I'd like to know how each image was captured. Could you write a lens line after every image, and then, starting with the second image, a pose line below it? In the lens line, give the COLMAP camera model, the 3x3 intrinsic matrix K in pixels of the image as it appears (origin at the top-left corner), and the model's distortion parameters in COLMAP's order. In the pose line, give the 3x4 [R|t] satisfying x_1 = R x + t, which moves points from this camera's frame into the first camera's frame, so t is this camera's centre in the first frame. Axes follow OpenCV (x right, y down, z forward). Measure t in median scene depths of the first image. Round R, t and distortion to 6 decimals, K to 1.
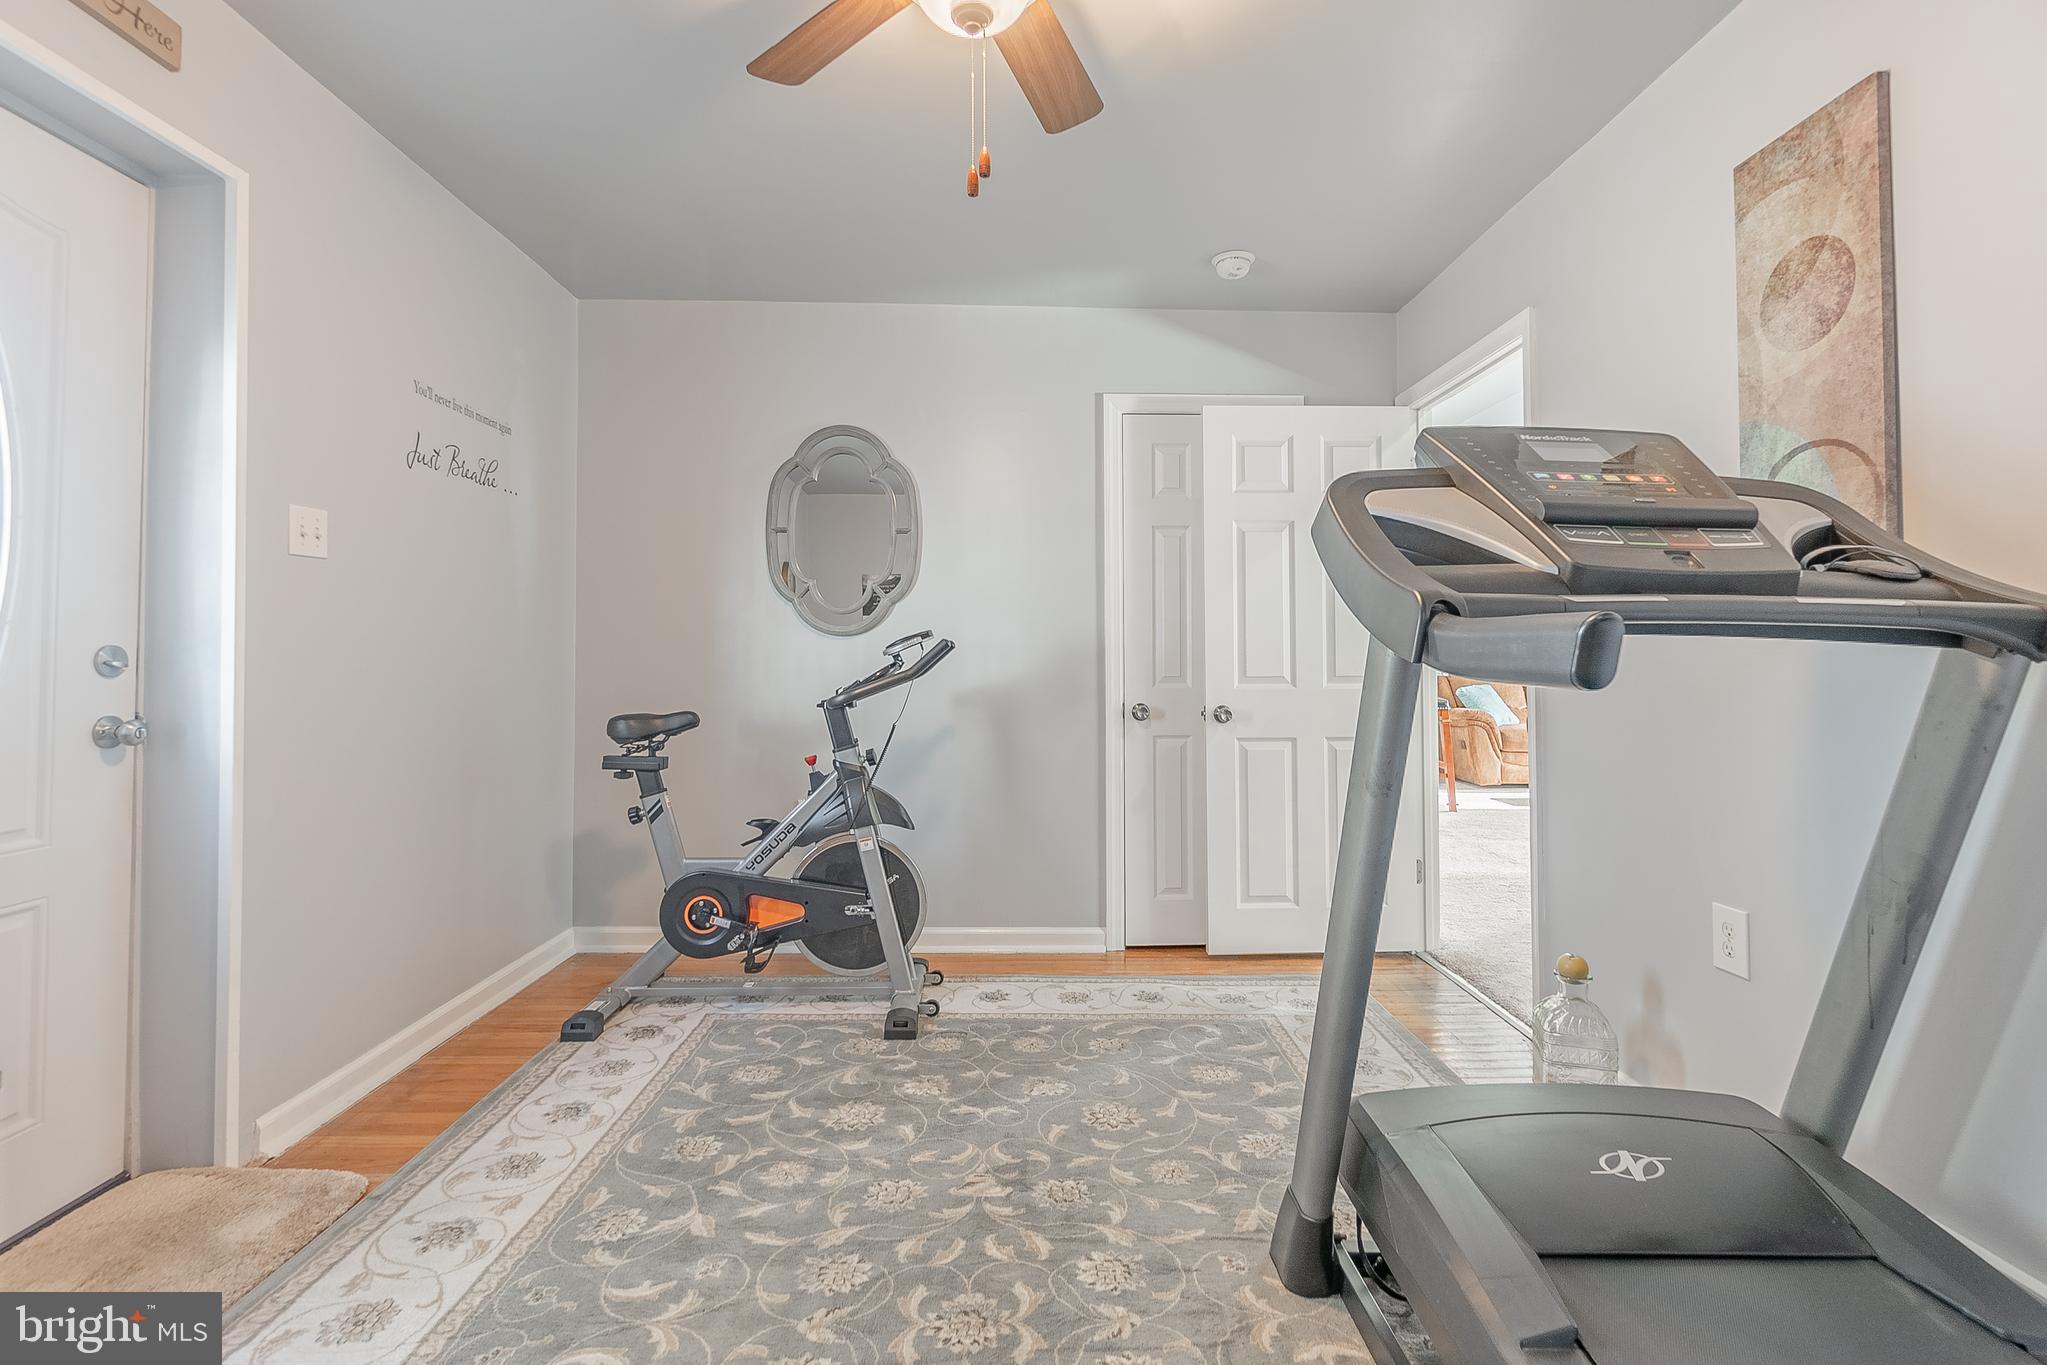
lens RADIAL K [[915.3, 0, 1018.6], [0, 915.3, 685.1], [0, 0, 1]] dist [-0.000535, 0.000137]
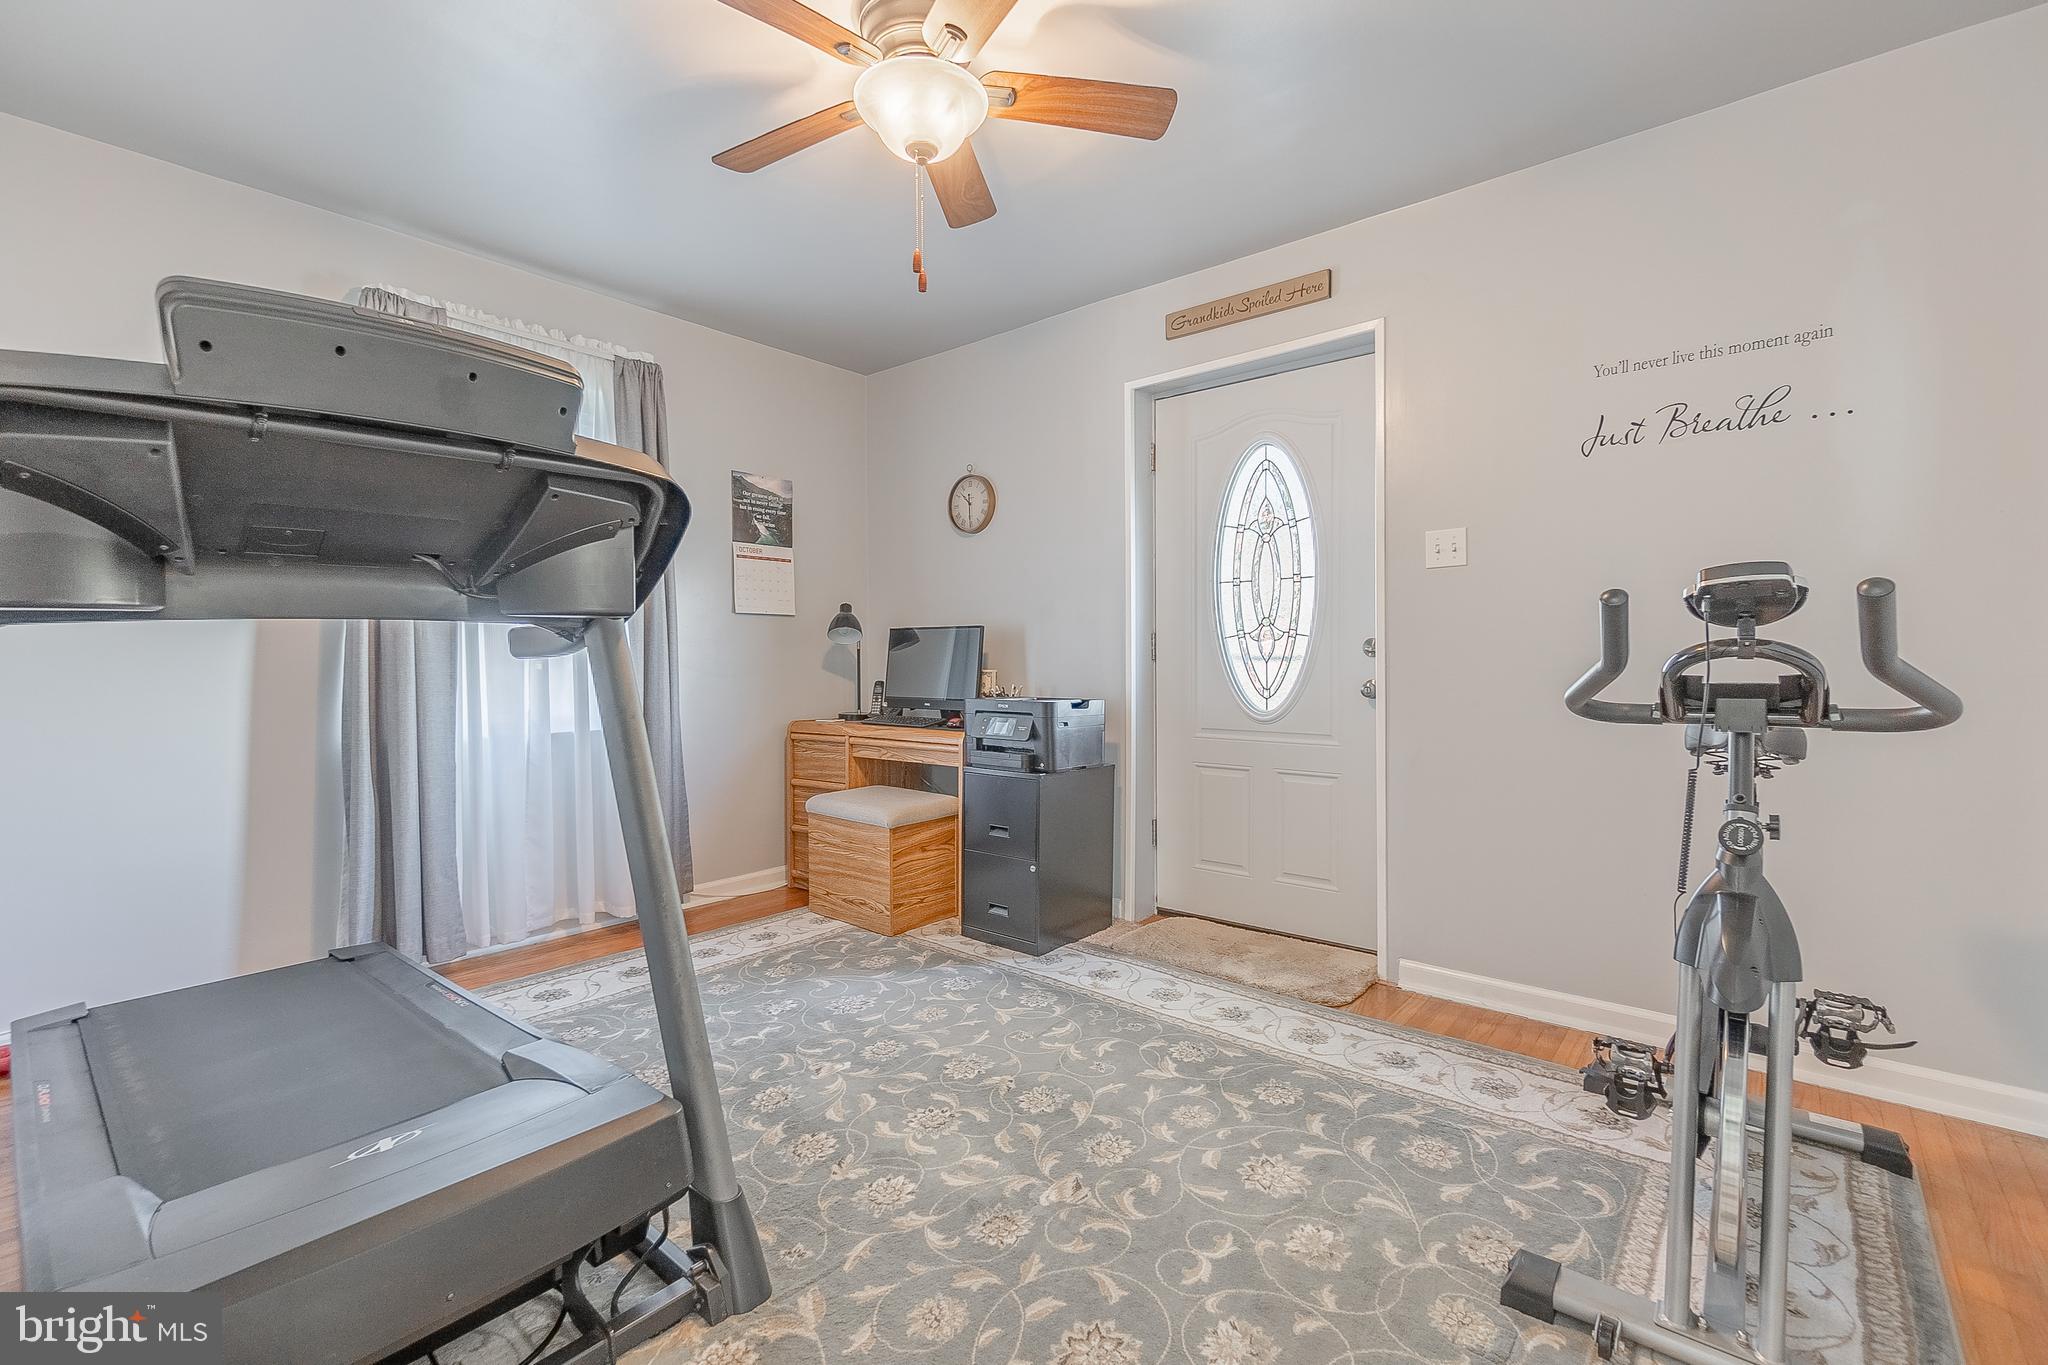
lens RADIAL K [[896.3, 0, 1014.1], [0, 896.3, 686.1], [0, 0, 1]] dist [-0.001017, -0.000150]
pose [[-0.665664, 0.026210, -0.745792, 0.605711], [-0.015919, 0.998657, 0.049306, -0.021160], [0.746082, 0.044694, -0.664352, 1.387651]]
